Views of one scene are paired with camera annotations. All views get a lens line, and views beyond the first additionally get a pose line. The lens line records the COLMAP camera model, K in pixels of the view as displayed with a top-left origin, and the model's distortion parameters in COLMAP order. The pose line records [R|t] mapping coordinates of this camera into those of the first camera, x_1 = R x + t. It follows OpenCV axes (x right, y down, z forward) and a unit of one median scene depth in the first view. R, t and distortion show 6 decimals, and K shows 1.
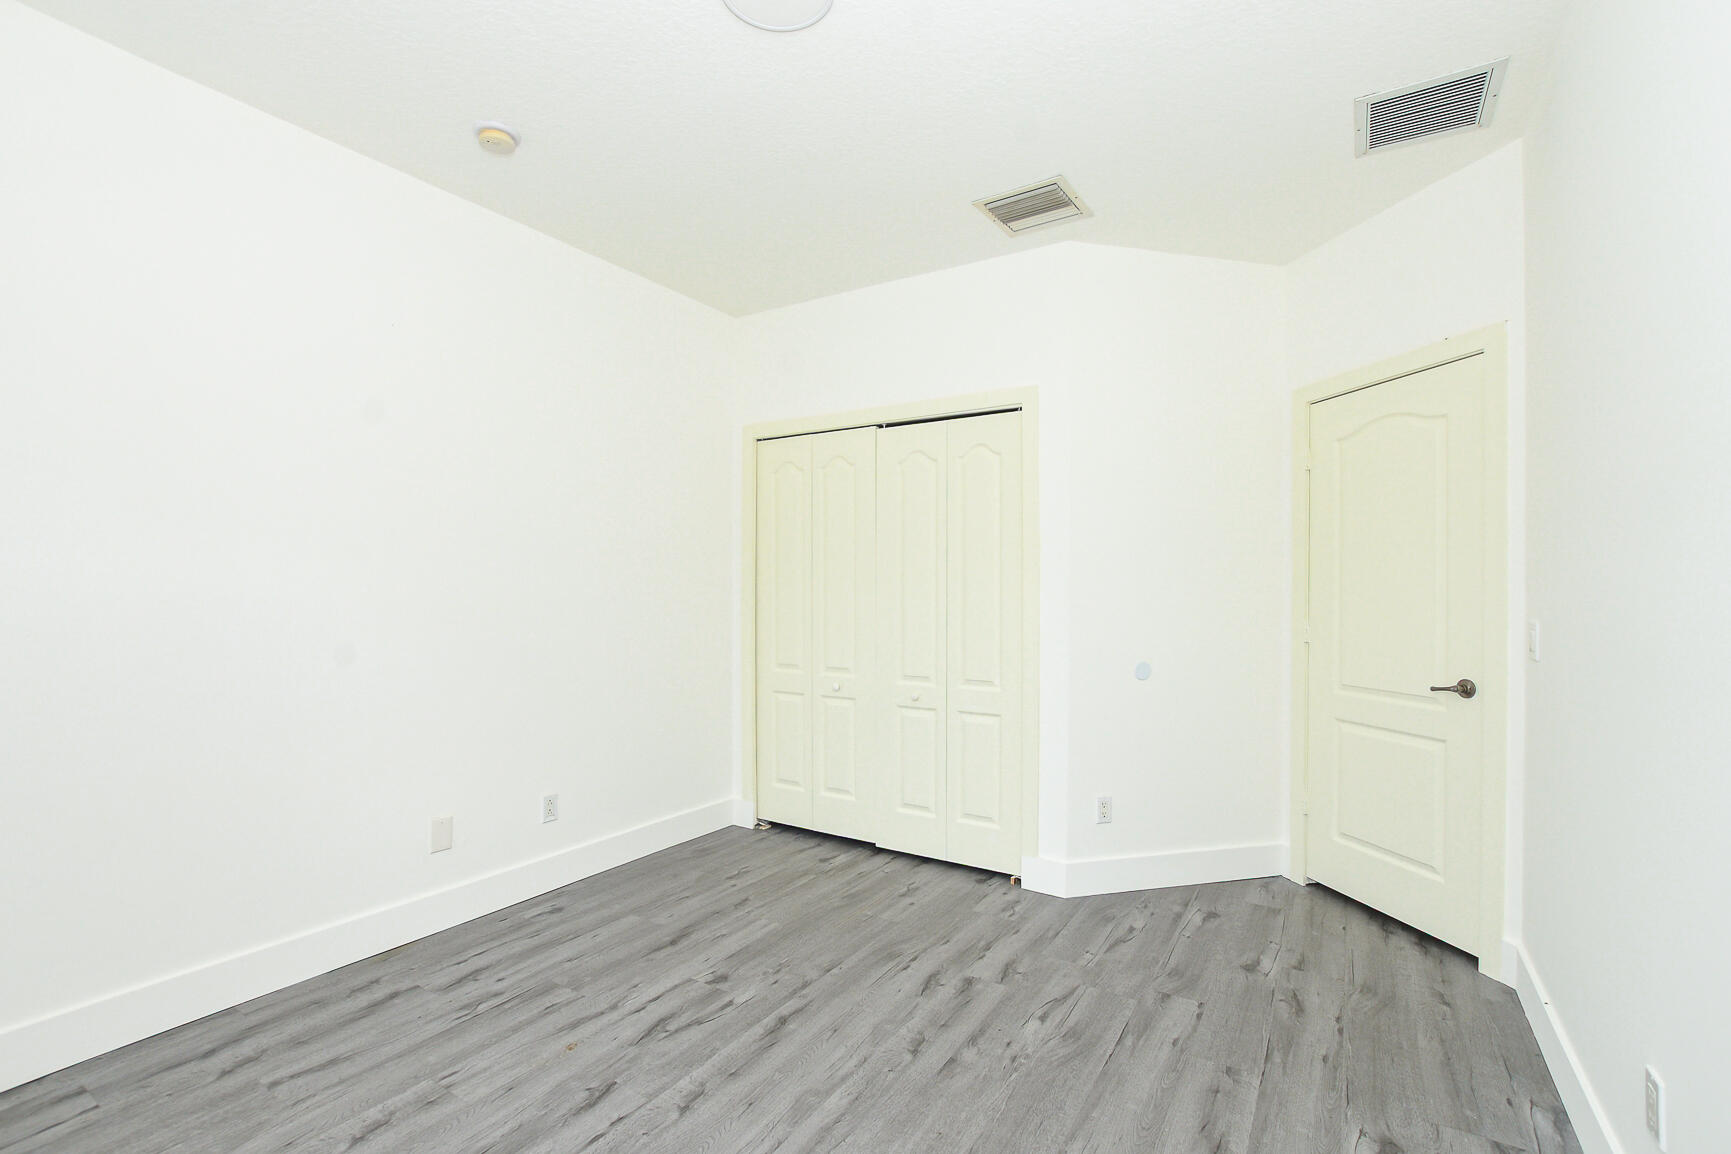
lens RADIAL K [[773.0, 0, 864.0], [0, 773.0, 582.2], [0, 0, 1]] dist [-0.001359, -0.000029]
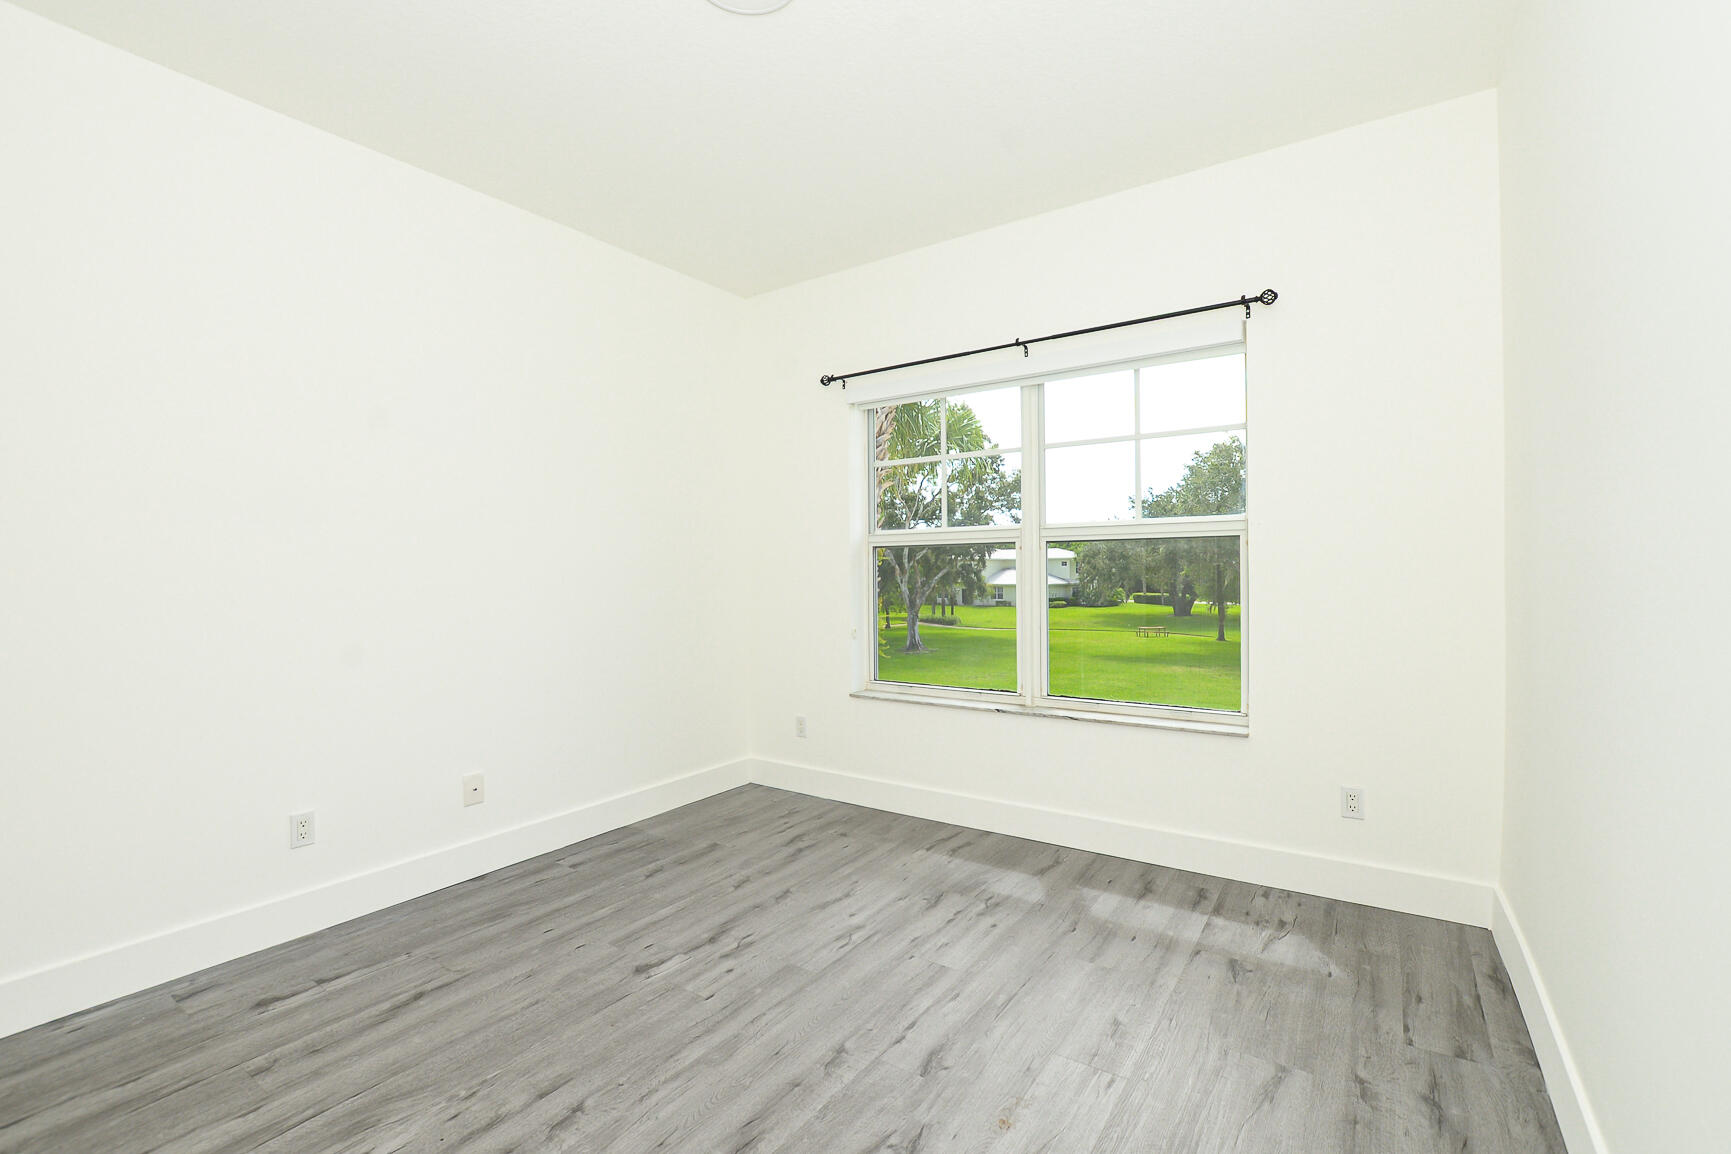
lens RADIAL K [[773.0, 0, 866.2], [0, 773.0, 573.9], [0, 0, 1]] dist [-0.001359, -0.000029]
pose [[-0.999316, 0.008717, 0.035935, -0.293228], [0.008524, 0.999948, -0.005542, 0.049794], [-0.035982, -0.005232, -0.999339, 1.928618]]
